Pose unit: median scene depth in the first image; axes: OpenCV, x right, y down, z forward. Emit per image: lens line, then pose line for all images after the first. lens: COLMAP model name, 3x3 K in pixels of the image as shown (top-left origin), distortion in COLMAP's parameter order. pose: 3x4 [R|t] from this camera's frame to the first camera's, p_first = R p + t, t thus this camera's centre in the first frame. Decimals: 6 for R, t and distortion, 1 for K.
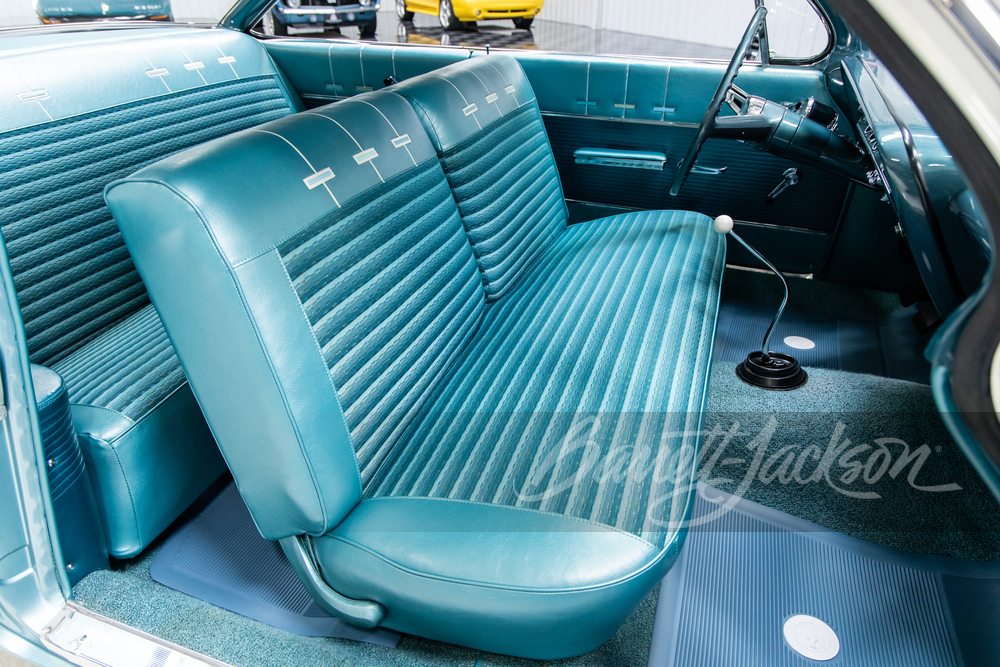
lens RADIAL K [[683.1, 0, 500.0], [0, 683.1, 333.5], [0, 0, 1]] dist [0.002176, 0.003181]
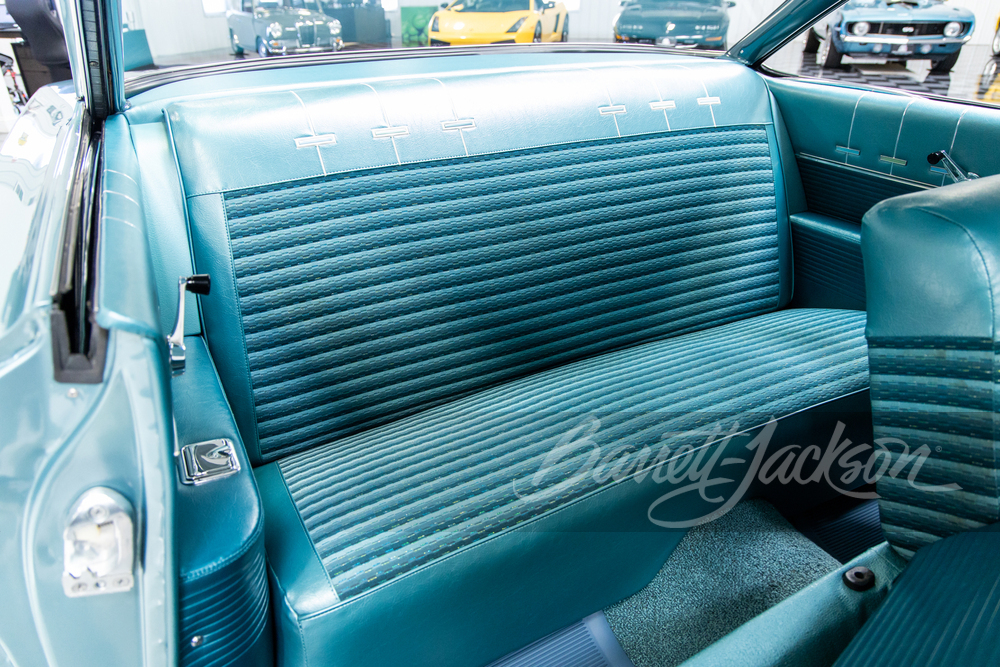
lens RADIAL K [[683.1, 0, 500.0], [0, 683.1, 333.5], [0, 0, 1]] dist [0.002176, 0.003181]
pose [[0.750438, 0.307621, -0.584989, -0.009256], [-0.323677, 0.942735, 0.080524, -0.028560], [0.576261, 0.128920, 0.807034, 0.056911]]
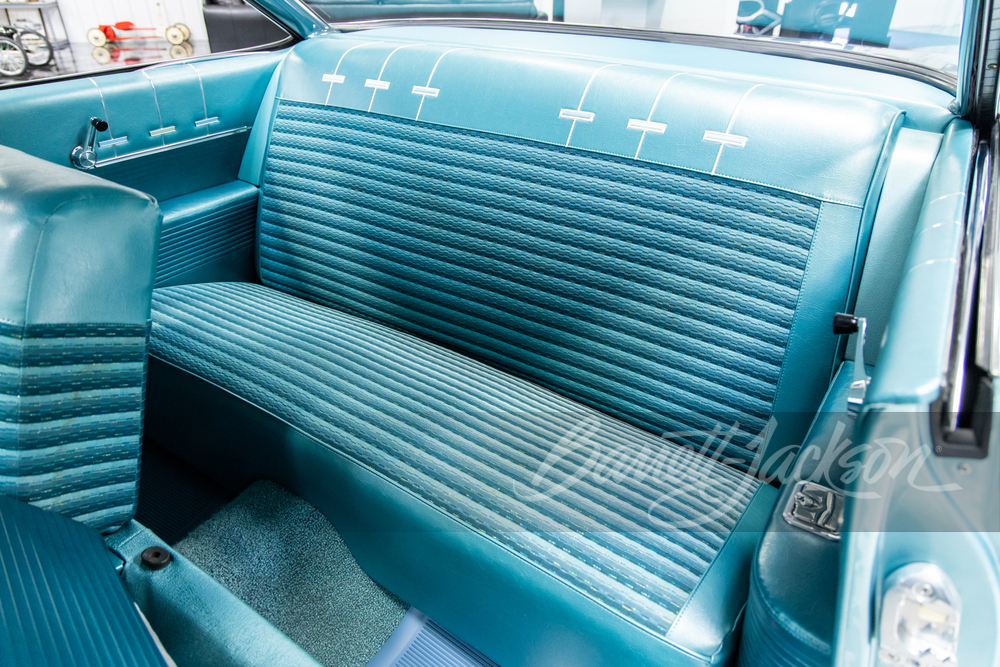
lens RADIAL K [[683.1, 0, 500.0], [0, 683.1, 333.5], [0, 0, 1]] dist [0.002176, 0.003181]
pose [[-0.241062, 0.455371, -0.857045, 0.039181], [-0.499704, 0.698795, 0.511841, -0.099044], [0.831976, 0.551654, 0.059098, 0.185143]]
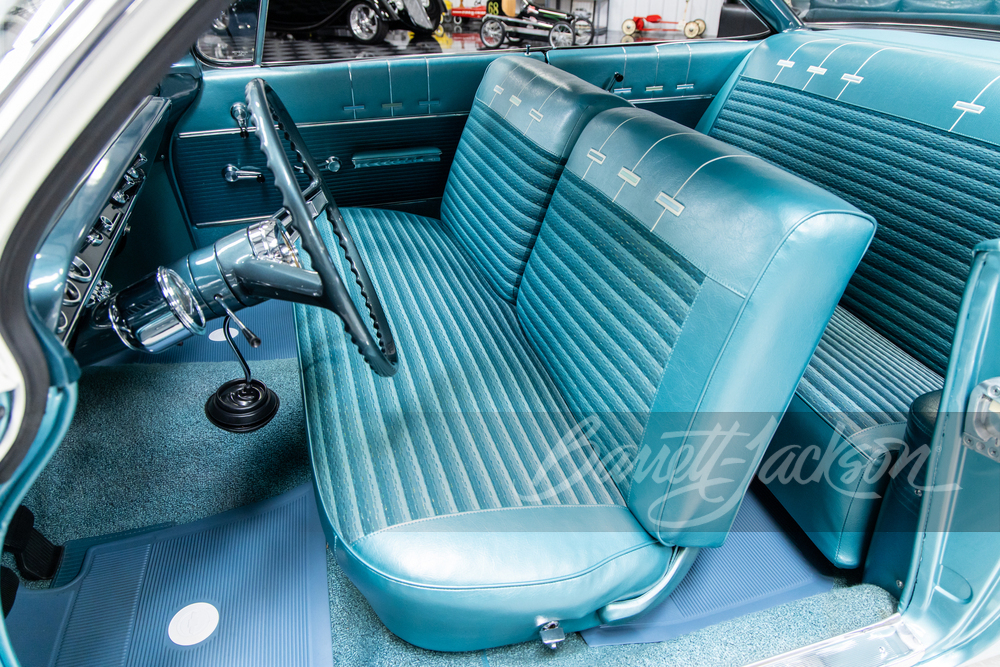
lens RADIAL K [[670.4, 0, 500.0], [0, 670.4, 333.5], [0, 0, 1]] dist [0.003537, 0.001150]
pose [[-0.791829, 0.281221, -0.542145, 0.088142], [-0.329823, 0.550211, 0.767127, -0.122664], [0.514027, 0.786246, -0.342920, 0.219633]]
